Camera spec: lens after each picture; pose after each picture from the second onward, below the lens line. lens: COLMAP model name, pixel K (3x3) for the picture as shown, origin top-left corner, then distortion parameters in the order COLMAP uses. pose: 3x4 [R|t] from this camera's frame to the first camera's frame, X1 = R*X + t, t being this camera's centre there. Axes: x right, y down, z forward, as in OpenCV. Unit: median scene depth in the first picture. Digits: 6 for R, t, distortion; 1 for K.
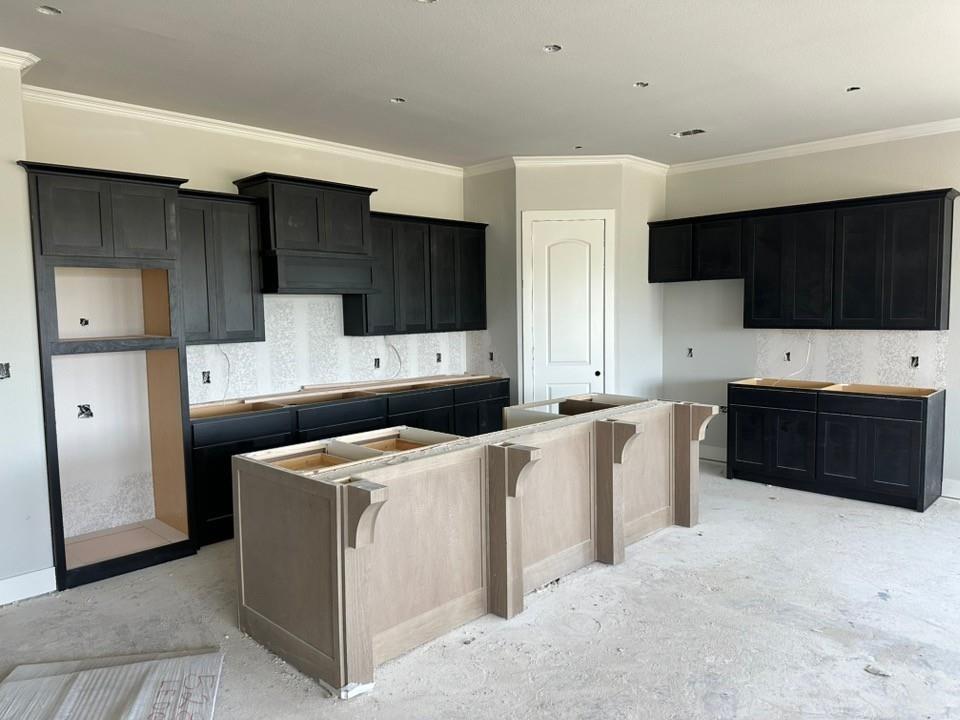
lens RADIAL K [[669.6, 0, 487.4], [0, 669.6, 360.2], [0, 0, 1]] dist [0.103939, -0.128088]
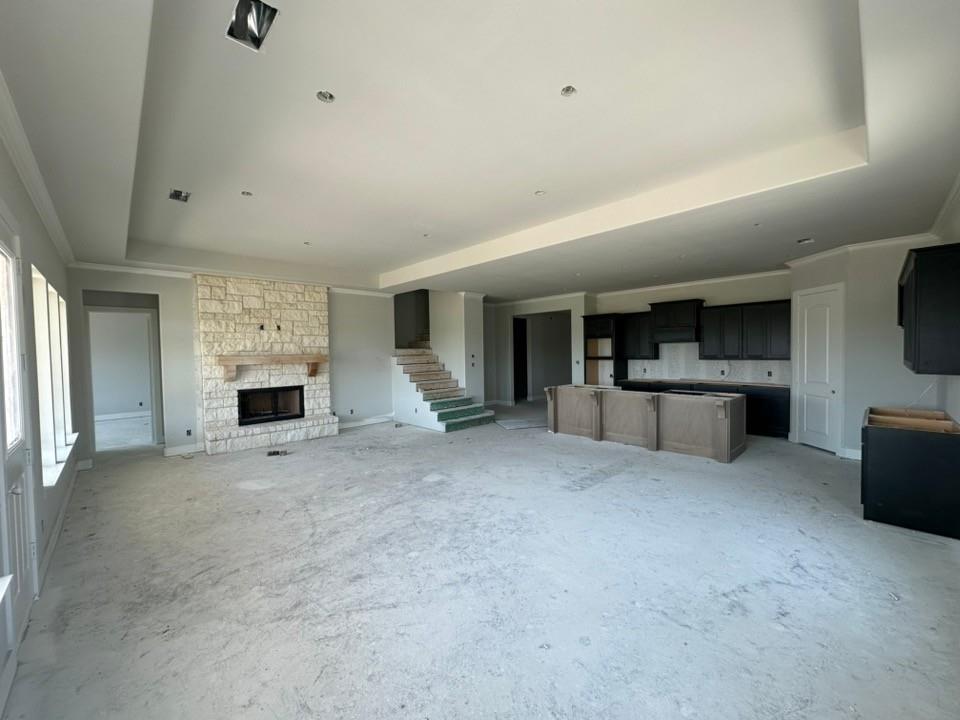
lens RADIAL K [[381.4, 0, 481.8], [0, 381.4, 361.8], [0, 0, 1]] dist [0.000391, 0.000048]
pose [[-0.030761, 0.047767, -0.998385, 1.169786], [-0.063926, 0.996718, 0.049657, -0.045426], [0.997480, 0.065350, -0.027606, 0.274218]]
